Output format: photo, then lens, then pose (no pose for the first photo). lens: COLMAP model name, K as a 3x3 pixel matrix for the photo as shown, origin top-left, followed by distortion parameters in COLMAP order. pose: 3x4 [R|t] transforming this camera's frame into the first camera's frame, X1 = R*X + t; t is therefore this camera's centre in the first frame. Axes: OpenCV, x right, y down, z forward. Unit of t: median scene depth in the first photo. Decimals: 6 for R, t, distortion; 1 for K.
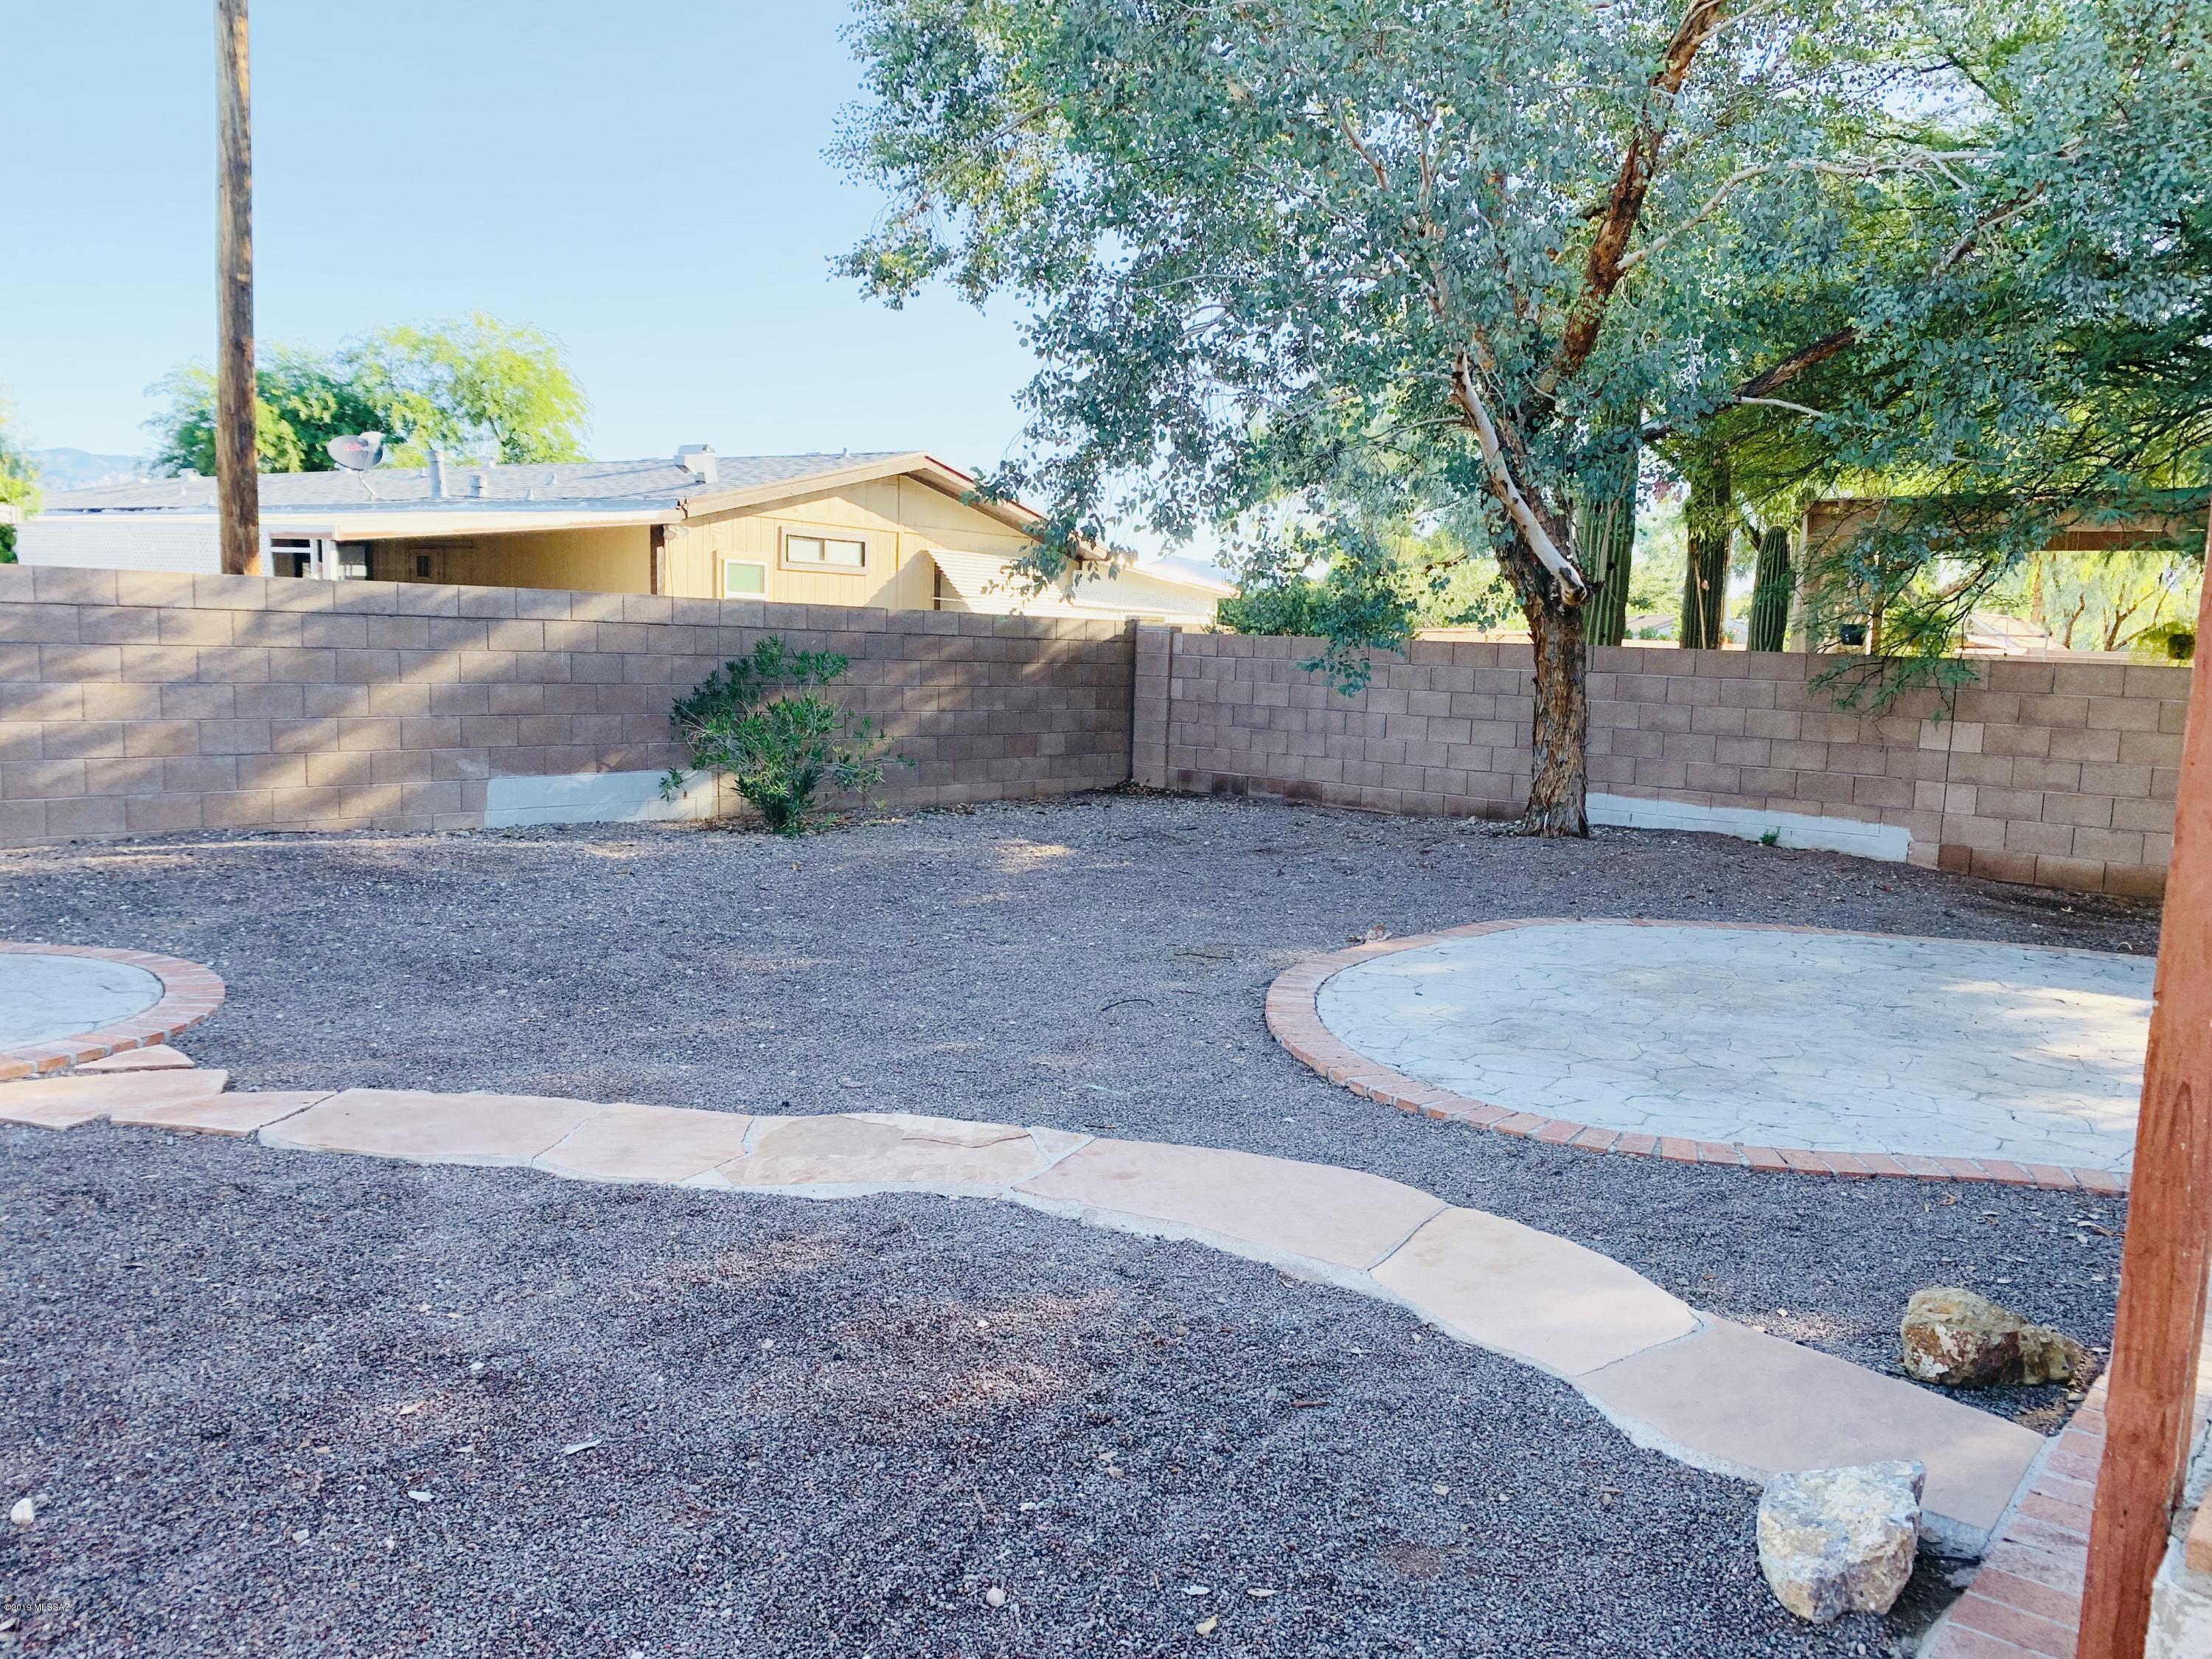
lens RADIAL K [[1718.8, 0, 1104.3], [0, 1718.8, 826.6], [0, 0, 1]] dist [0.023273, -0.011670]
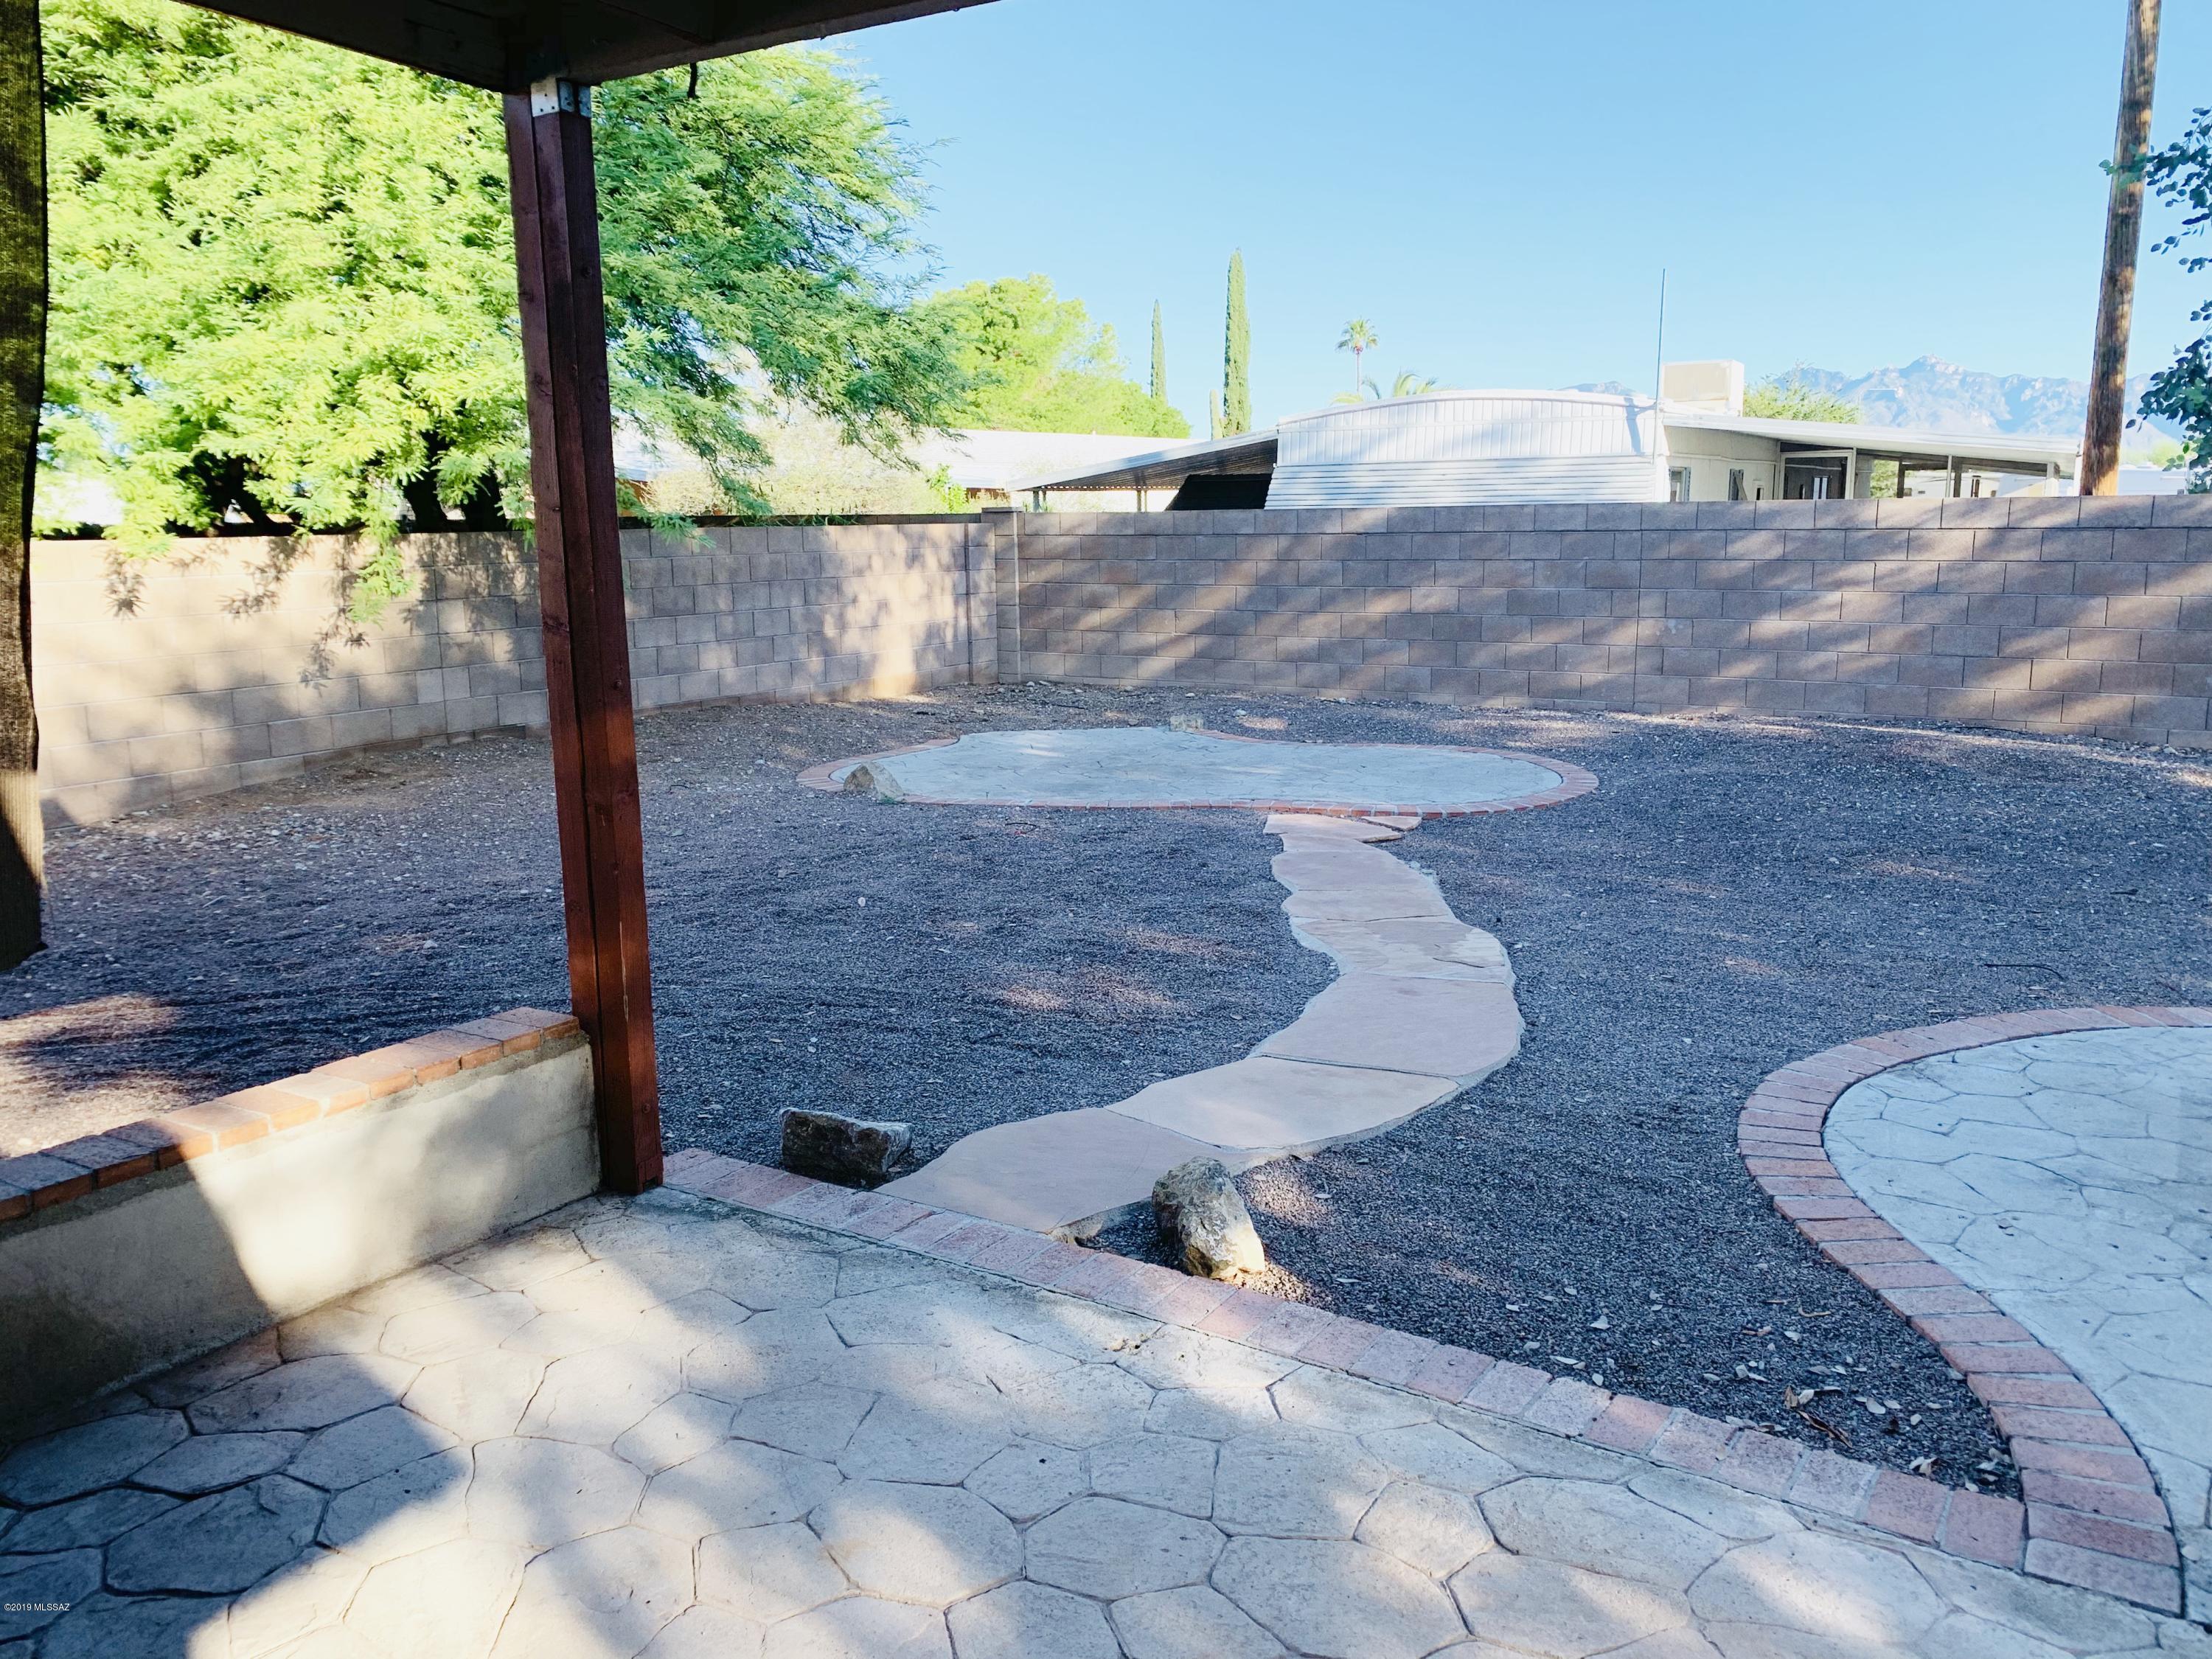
lens RADIAL K [[1718.8, 0, 1105.2], [0, 1718.8, 833.4], [0, 0, 1]] dist [0.023273, -0.011670]
pose [[0.114098, 0.148139, -0.982363, 0.596682], [-0.096013, 0.985836, 0.137512, -0.029270], [0.988819, 0.078630, 0.126705, 0.312767]]
